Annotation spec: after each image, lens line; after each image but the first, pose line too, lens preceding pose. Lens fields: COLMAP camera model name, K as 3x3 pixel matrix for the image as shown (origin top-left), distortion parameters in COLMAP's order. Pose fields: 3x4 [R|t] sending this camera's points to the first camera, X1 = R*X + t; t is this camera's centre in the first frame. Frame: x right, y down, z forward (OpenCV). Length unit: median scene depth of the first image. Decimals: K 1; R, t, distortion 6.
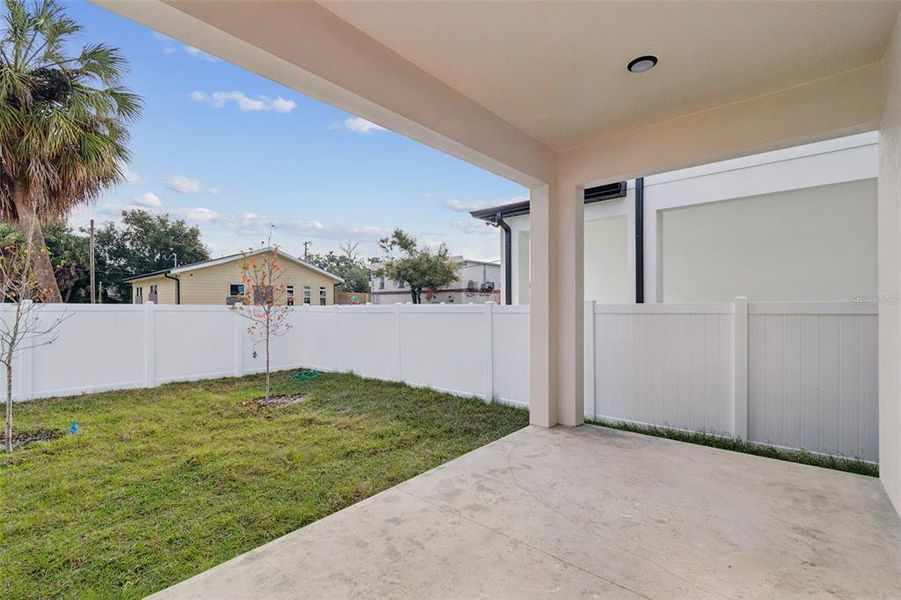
lens RADIAL K [[406.8, 0, 448.9], [0, 406.8, 304.2], [0, 0, 1]] dist [0.005469, -0.000867]
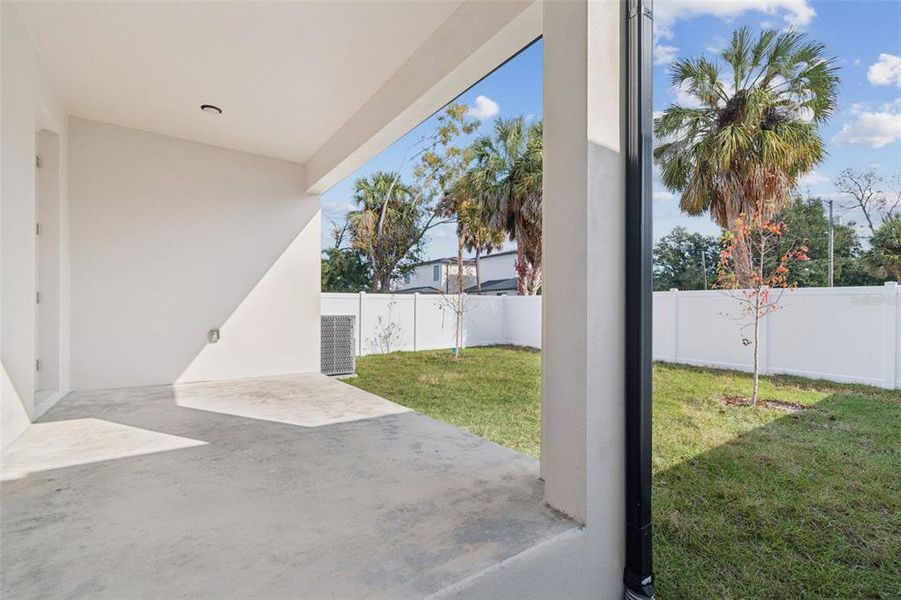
lens RADIAL K [[406.8, 0, 449.3], [0, 406.8, 306.1], [0, 0, 1]] dist [0.005469, -0.000867]
pose [[-0.245977, -0.009939, -0.969225, 1.038615], [0.004006, 0.999928, -0.011270, 0.131966], [0.969267, -0.006655, -0.245920, 1.386079]]
